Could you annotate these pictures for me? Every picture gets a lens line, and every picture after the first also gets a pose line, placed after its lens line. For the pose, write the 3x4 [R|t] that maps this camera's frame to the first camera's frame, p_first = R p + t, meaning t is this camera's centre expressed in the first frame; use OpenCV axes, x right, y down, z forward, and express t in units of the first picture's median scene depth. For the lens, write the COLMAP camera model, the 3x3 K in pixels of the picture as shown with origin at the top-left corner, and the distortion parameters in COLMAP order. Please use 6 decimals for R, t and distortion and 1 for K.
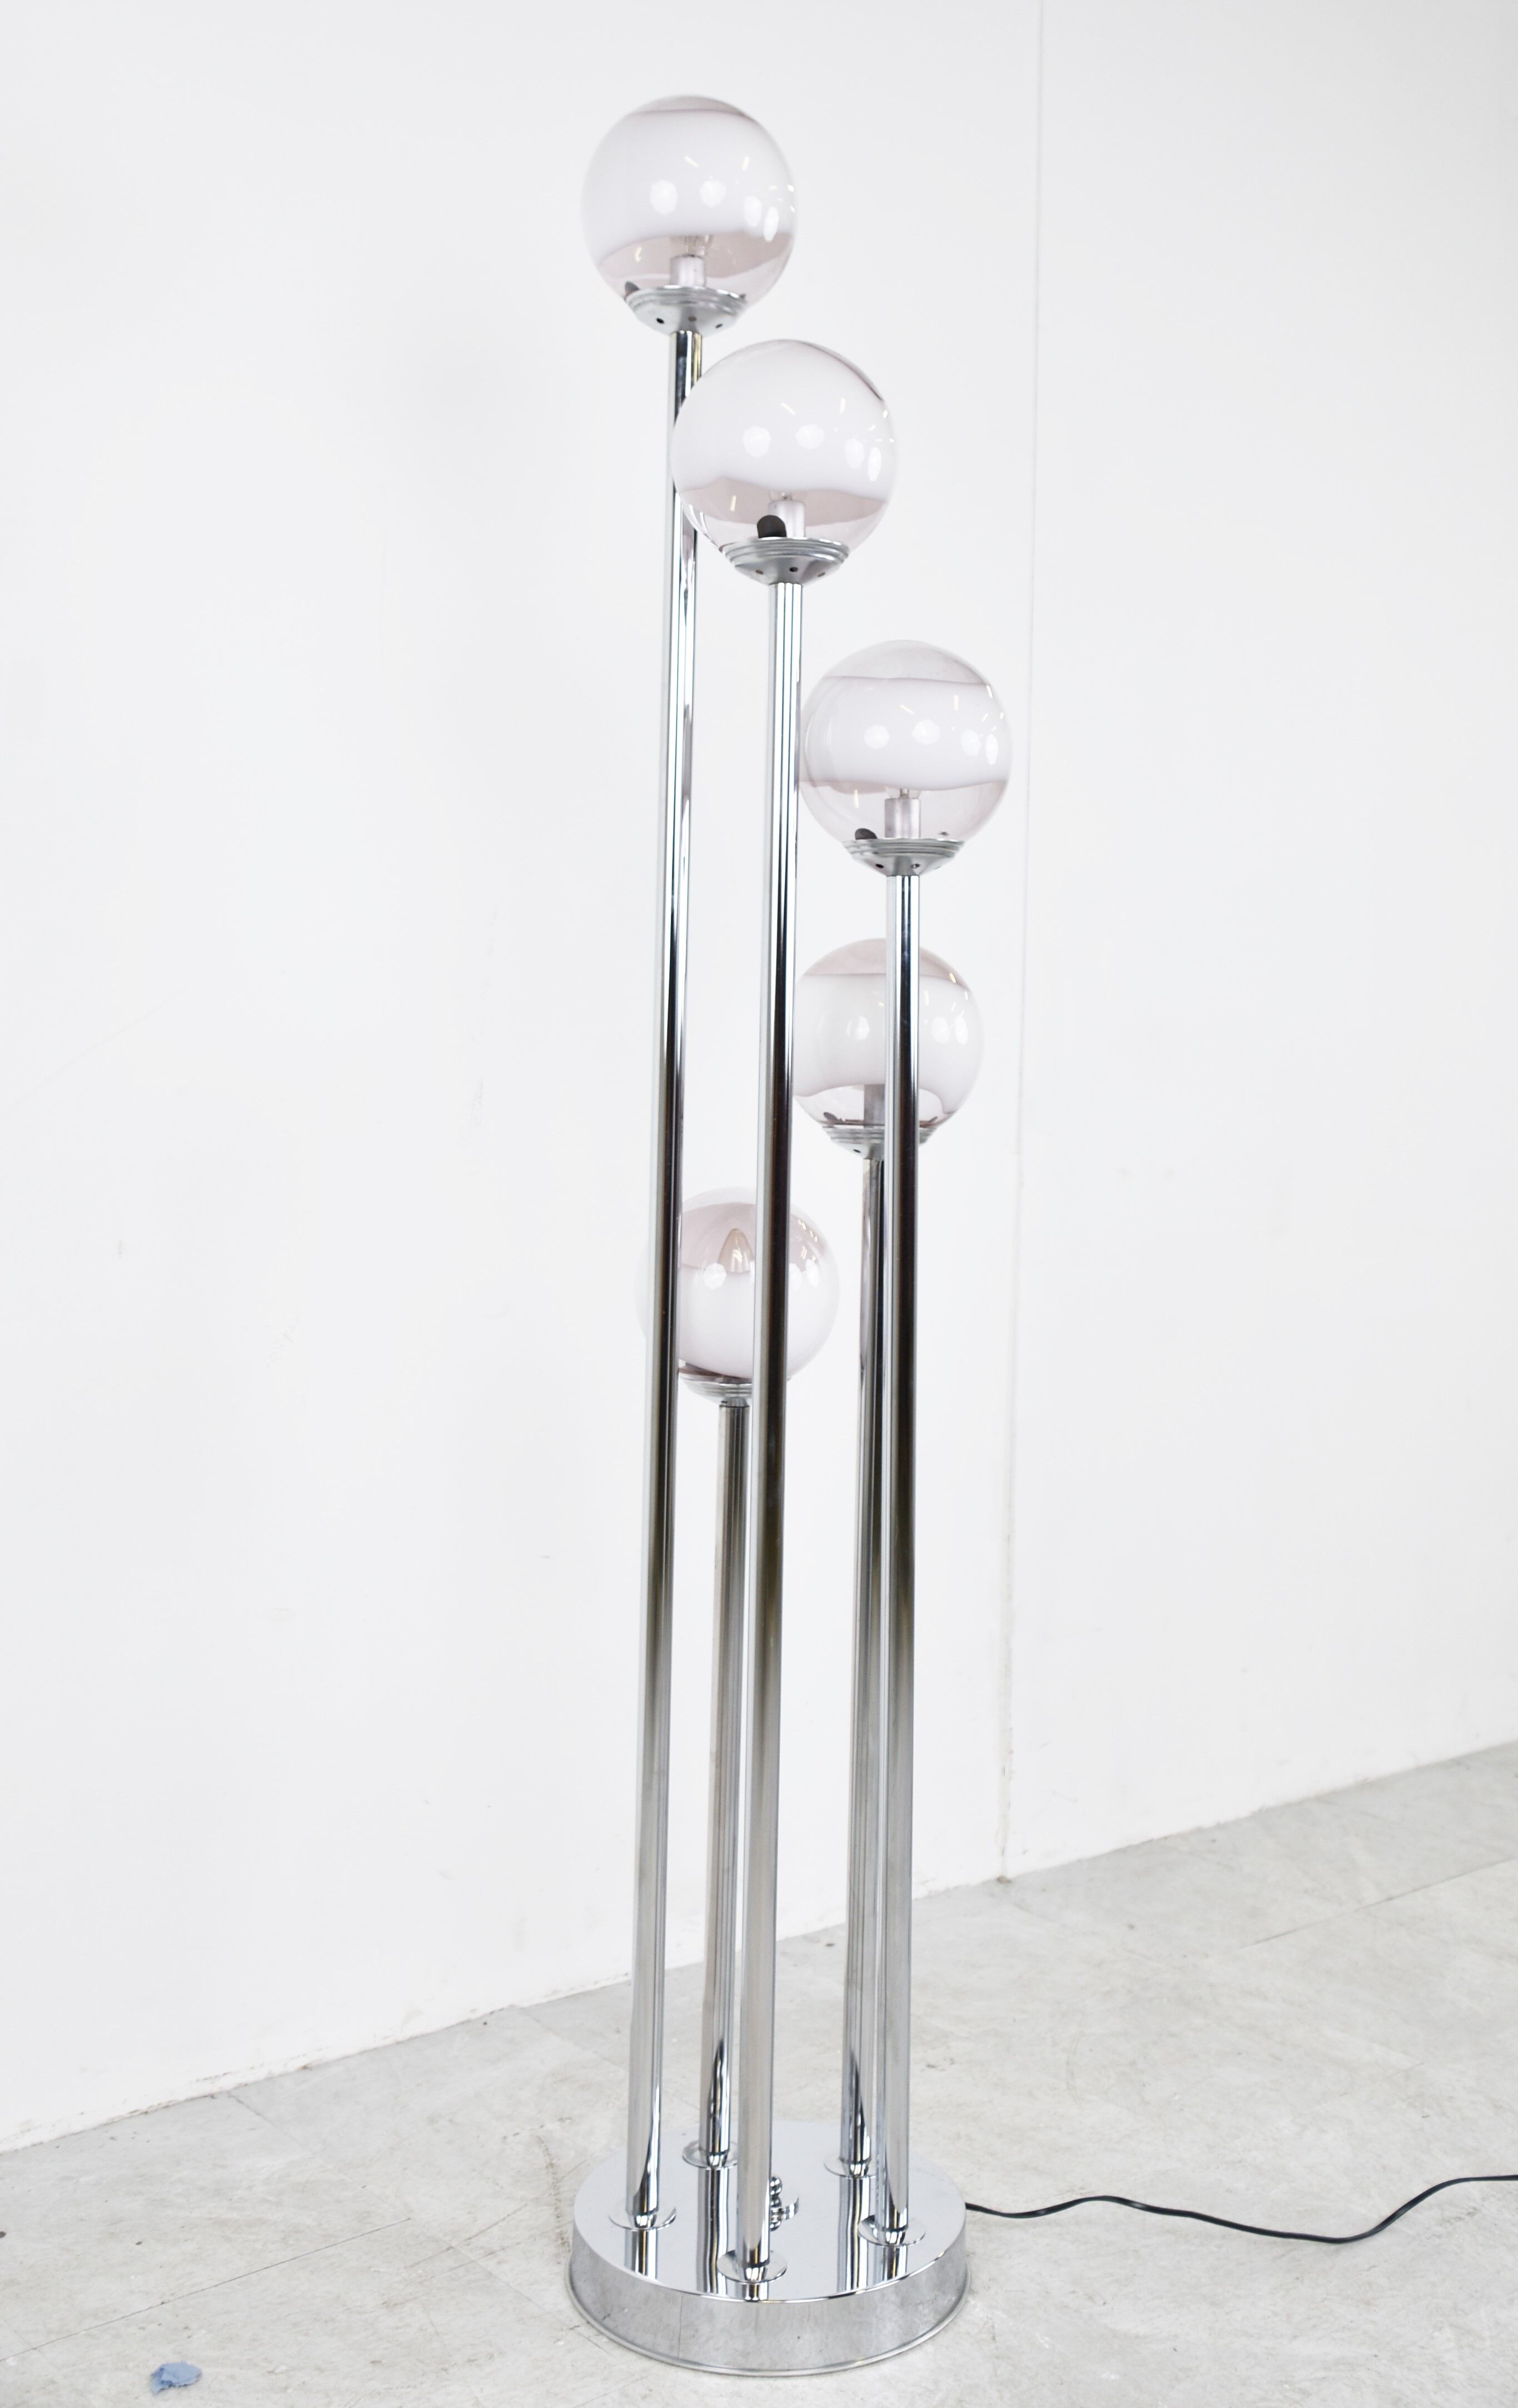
lens RADIAL K [[2514.1, 0, 829.0], [0, 2514.1, 1159.5], [0, 0, 1]] dist [-0.060672, 0.222063]
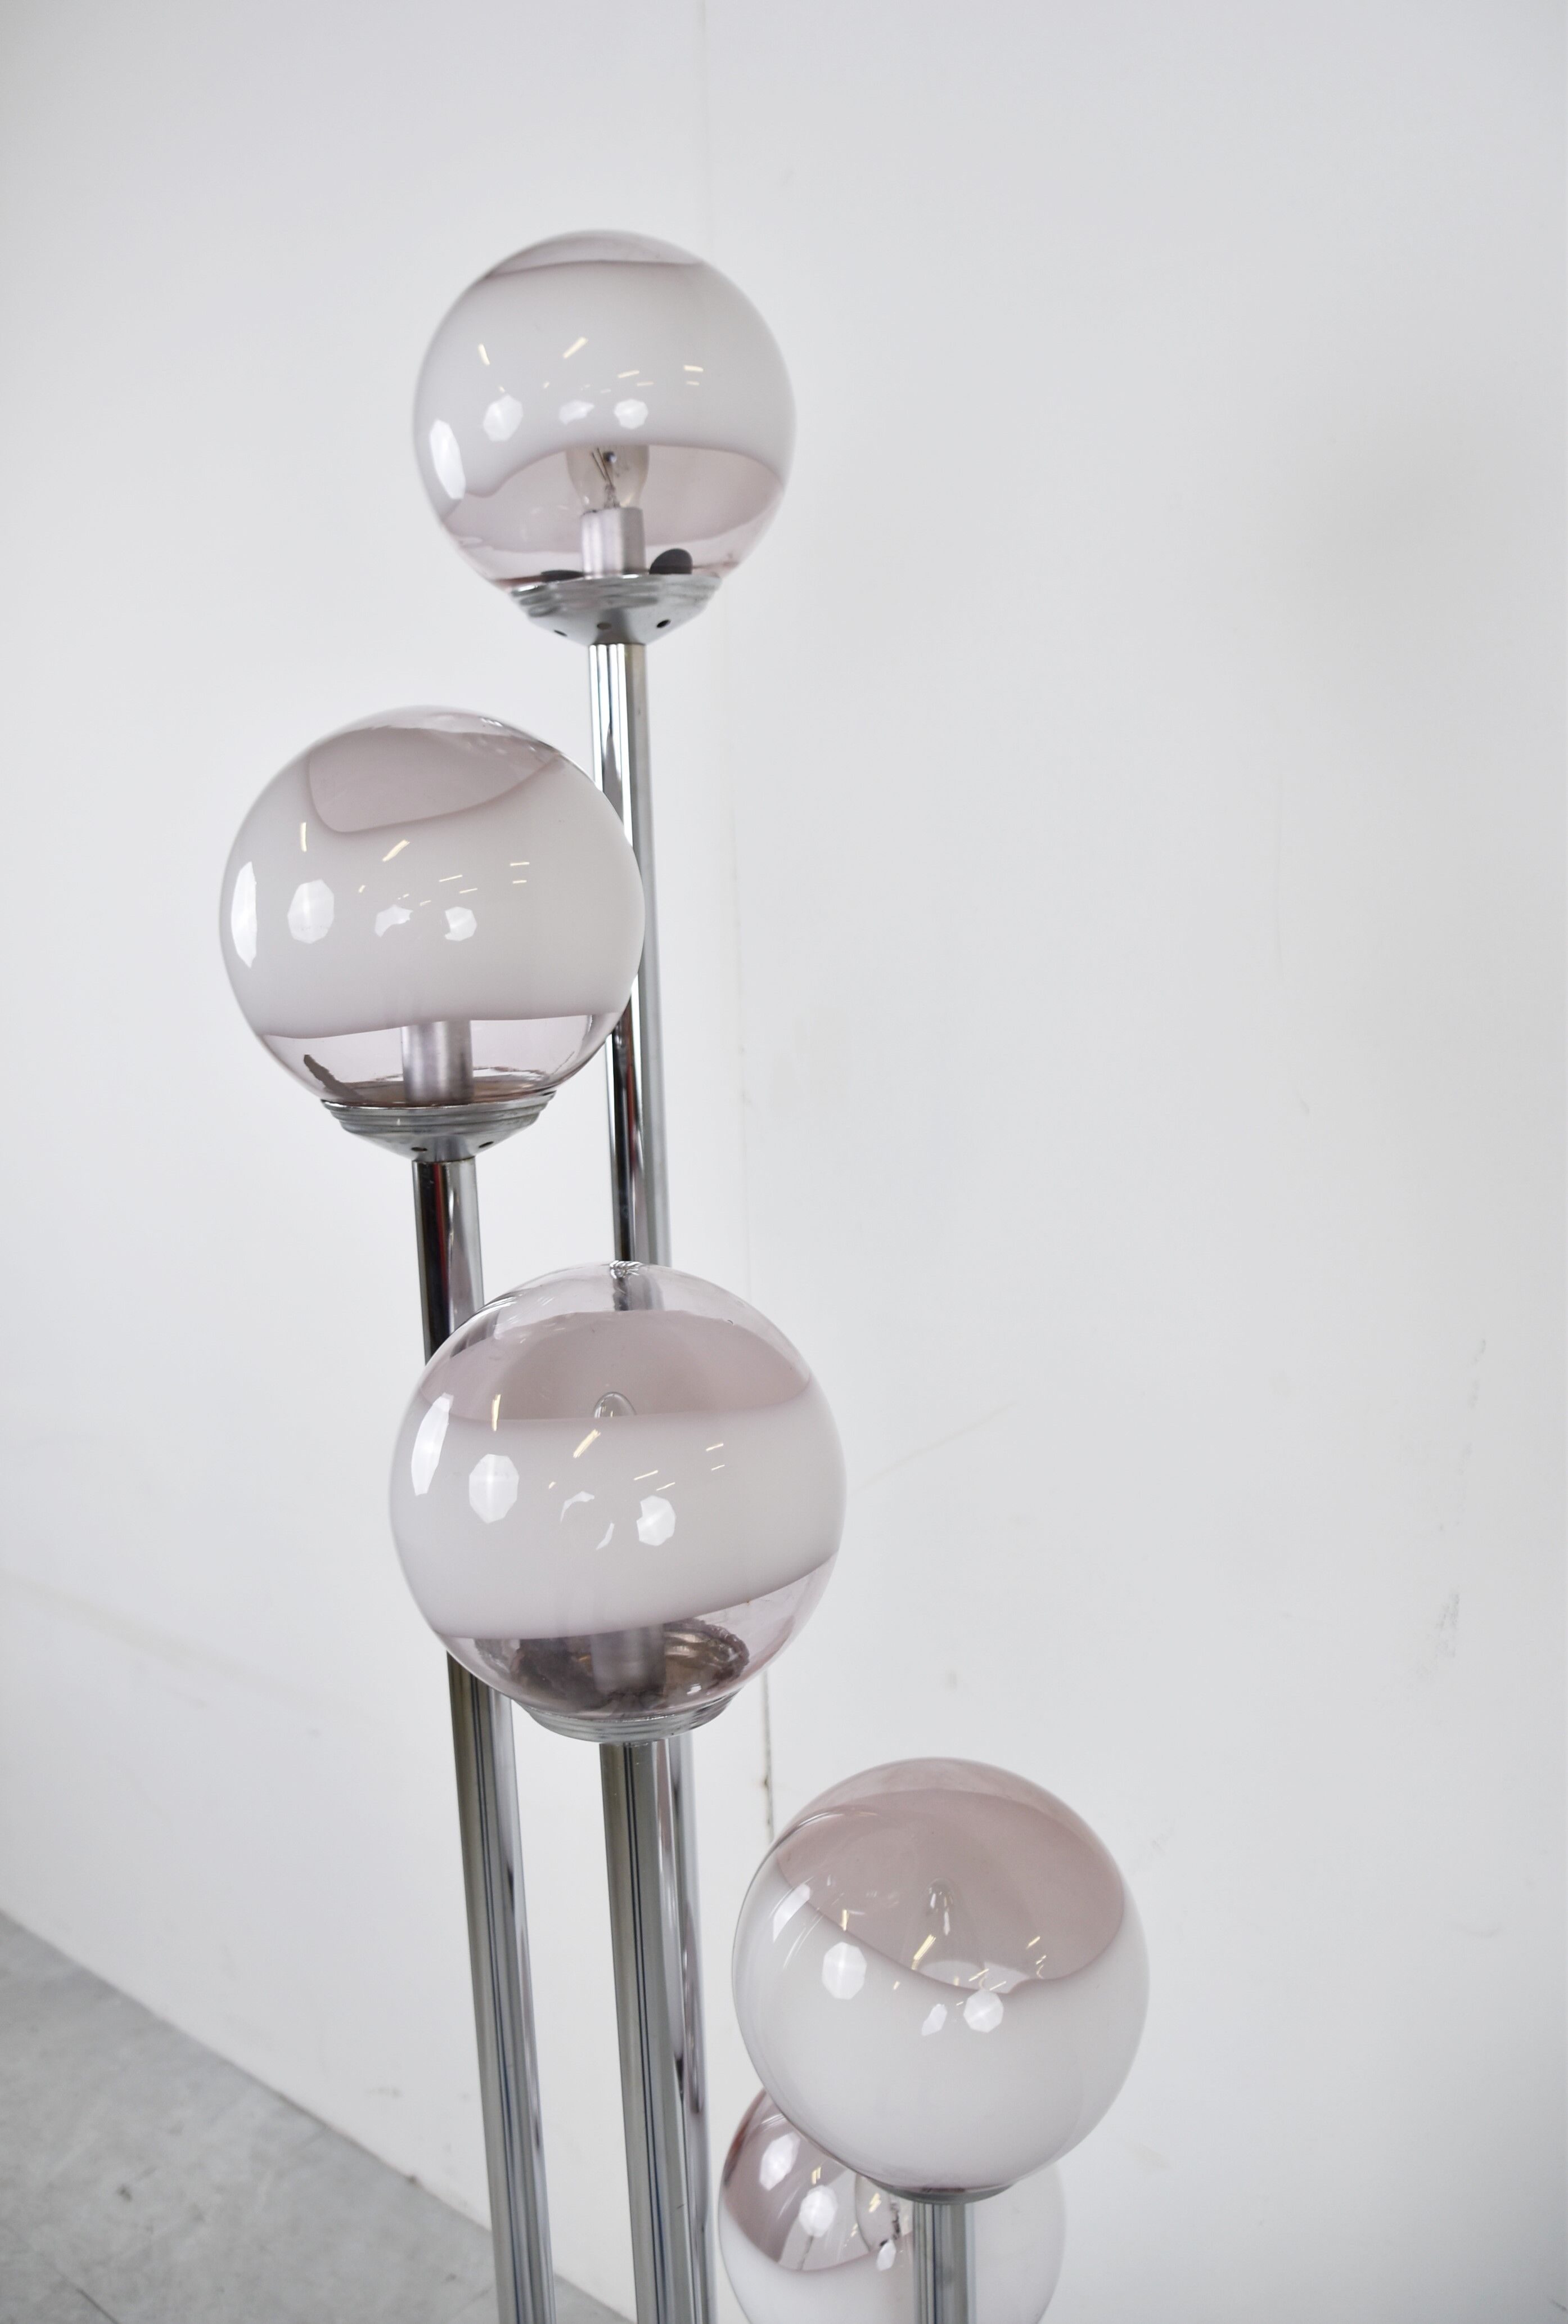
lens RADIAL K [[1963.8, 0, 710.8], [0, 1963.8, 1102.1], [0, 0, 1]] dist [-0.127955, 0.082603]
pose [[0.138085, 0.114377, -0.983794, 0.343226], [0.004553, 0.993226, 0.116113, -0.242280], [0.990410, -0.020513, 0.136629, 0.836633]]
